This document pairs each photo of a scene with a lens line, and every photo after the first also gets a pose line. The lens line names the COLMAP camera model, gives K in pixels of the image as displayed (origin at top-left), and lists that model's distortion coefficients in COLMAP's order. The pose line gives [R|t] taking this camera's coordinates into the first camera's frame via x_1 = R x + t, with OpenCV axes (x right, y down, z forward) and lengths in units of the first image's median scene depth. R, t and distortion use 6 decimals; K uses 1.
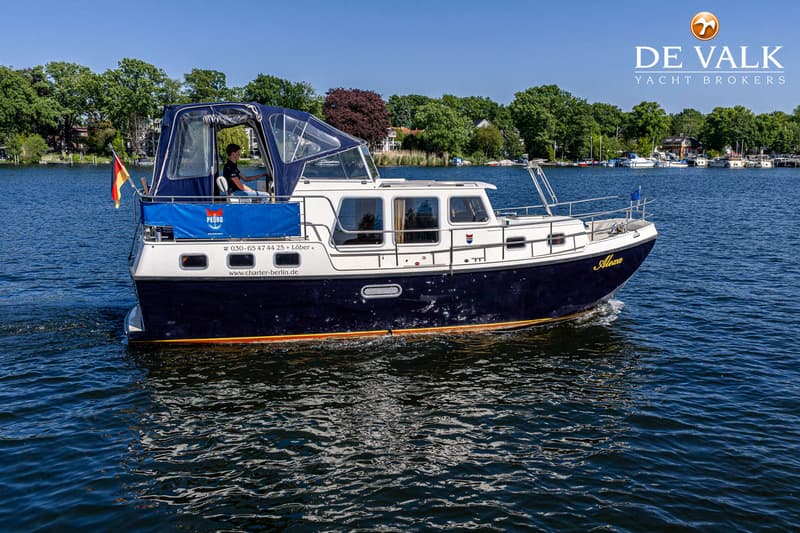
lens RADIAL K [[754.1, 0, 401.4], [0, 754.1, 238.8], [0, 0, 1]] dist [0.015096, 0.007551]
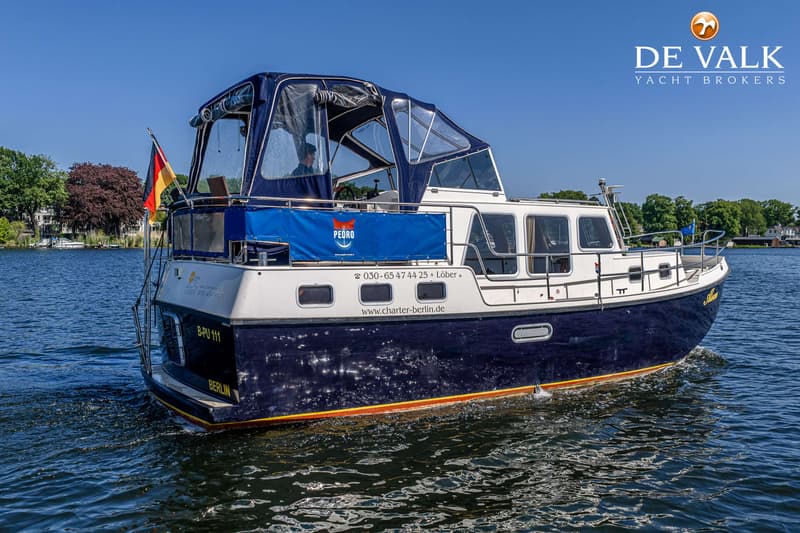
lens RADIAL K [[754.1, 0, 401.4], [0, 754.1, 238.8], [0, 0, 1]] dist [0.015096, 0.007551]
pose [[0.937545, 0.006049, 0.347811, -0.419241], [0.035003, 0.993134, -0.111624, 0.055524], [-0.346098, 0.116827, 0.930896, 0.320378]]
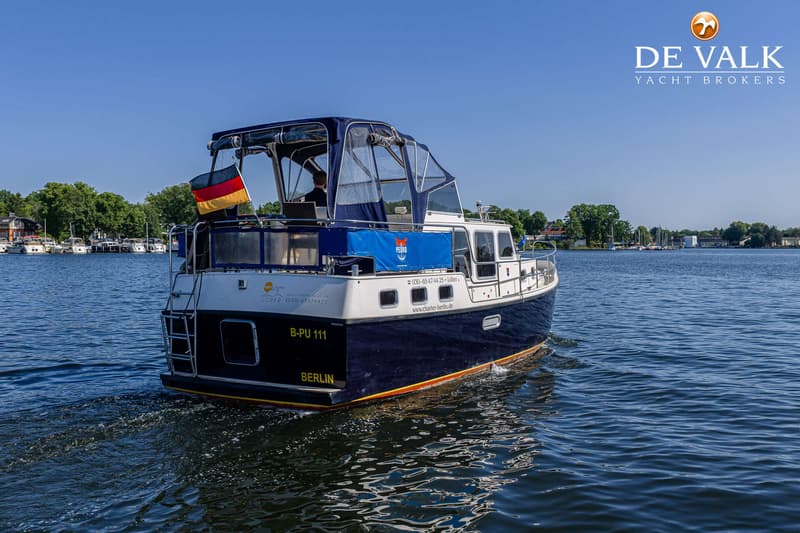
lens RADIAL K [[754.1, 0, 401.4], [0, 754.1, 238.8], [0, 0, 1]] dist [0.015096, 0.007551]
pose [[0.695637, 0.005554, 0.718372, -0.838834], [0.085615, 0.992203, -0.090577, 0.039988], [-0.713274, 0.124512, 0.689737, 0.374846]]
